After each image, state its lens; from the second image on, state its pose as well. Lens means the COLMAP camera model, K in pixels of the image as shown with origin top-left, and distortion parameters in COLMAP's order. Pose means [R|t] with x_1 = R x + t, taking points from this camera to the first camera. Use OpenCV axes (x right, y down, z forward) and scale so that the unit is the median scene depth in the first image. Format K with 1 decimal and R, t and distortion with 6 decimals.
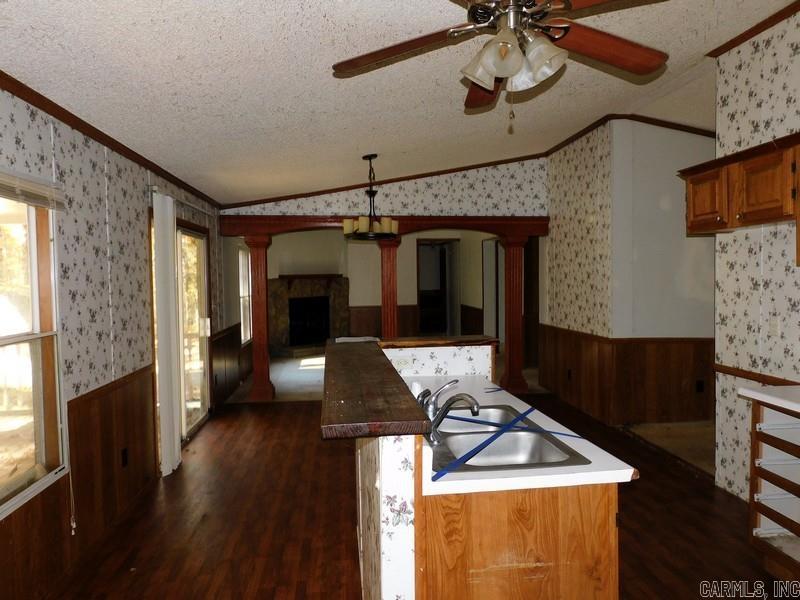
lens RADIAL K [[584.8, 0, 400.5], [0, 584.8, 300.5], [0, 0, 1]] dist [0.006235, 0.000599]
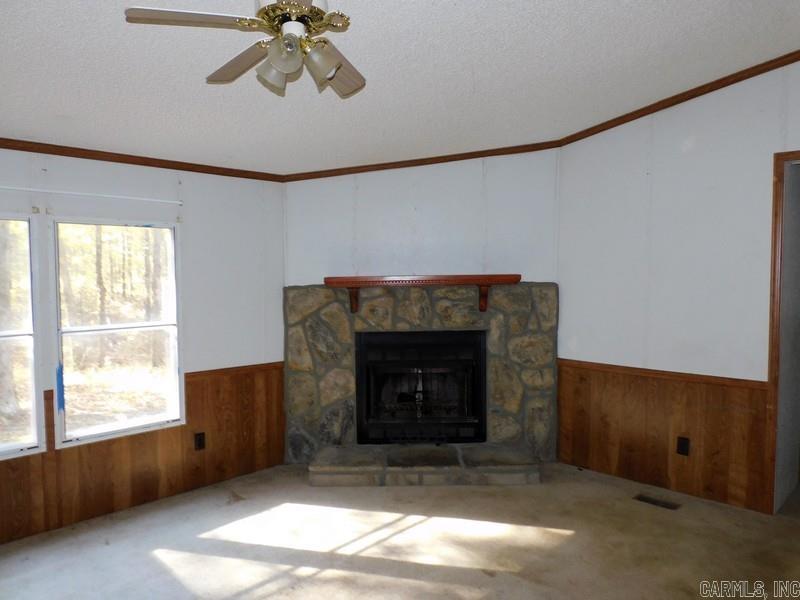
lens RADIAL K [[584.8, 0, 399.2], [0, 584.8, 299.1], [0, 0, 1]] dist [0.006235, 0.000599]
pose [[0.635297, 0.054800, -0.770321, 0.144336], [-0.031339, 0.998487, 0.045185, -0.044922], [0.771632, -0.004564, 0.636053, 0.725246]]
